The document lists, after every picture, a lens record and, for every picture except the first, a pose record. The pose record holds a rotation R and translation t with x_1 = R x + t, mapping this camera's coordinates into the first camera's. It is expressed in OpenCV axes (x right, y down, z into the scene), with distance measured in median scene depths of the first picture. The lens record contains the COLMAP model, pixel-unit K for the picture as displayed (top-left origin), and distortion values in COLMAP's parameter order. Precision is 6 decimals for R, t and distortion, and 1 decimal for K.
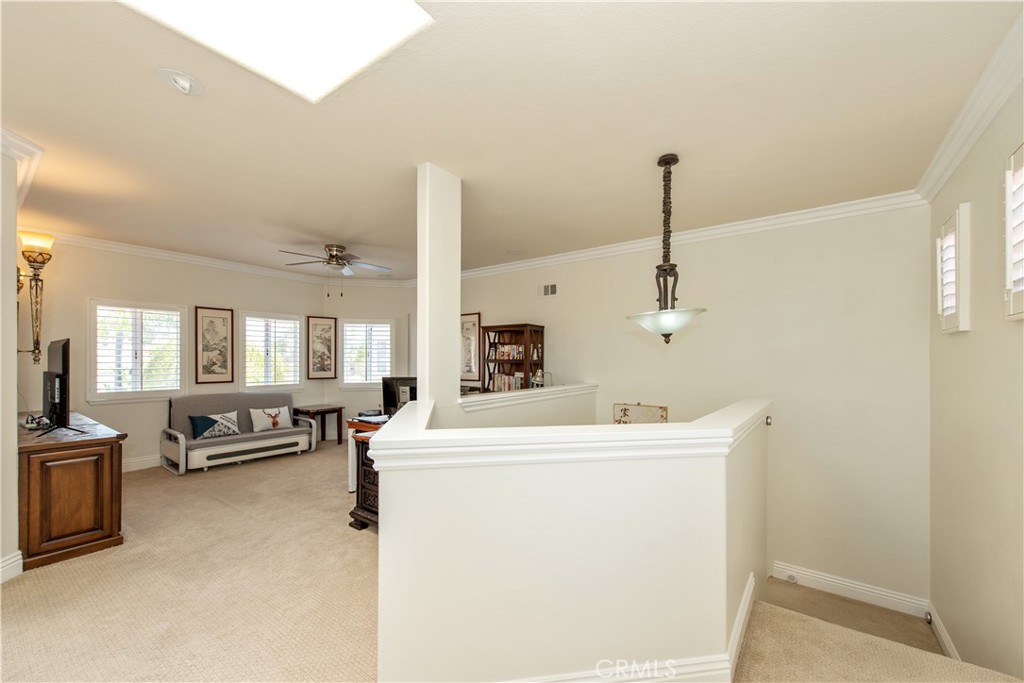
lens RADIAL K [[402.3, 0, 511.7], [0, 402.3, 358.1], [0, 0, 1]] dist [0.001650, 0.000133]
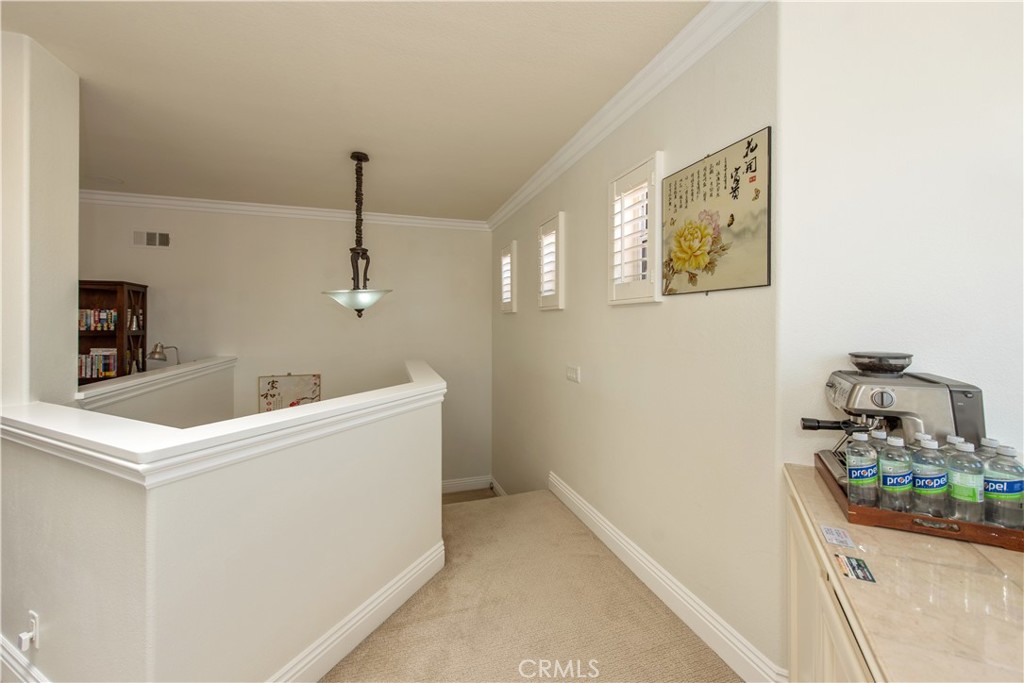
lens RADIAL K [[411.1, 0, 512.3], [0, 411.1, 321.1], [0, 0, 1]] dist [0.000242, -0.000043]
pose [[0.571300, -0.000899, 0.820741, -0.282948], [-0.000542, 0.999999, 0.001472, -0.024813], [-0.820741, -0.001286, 0.571299, -0.018364]]
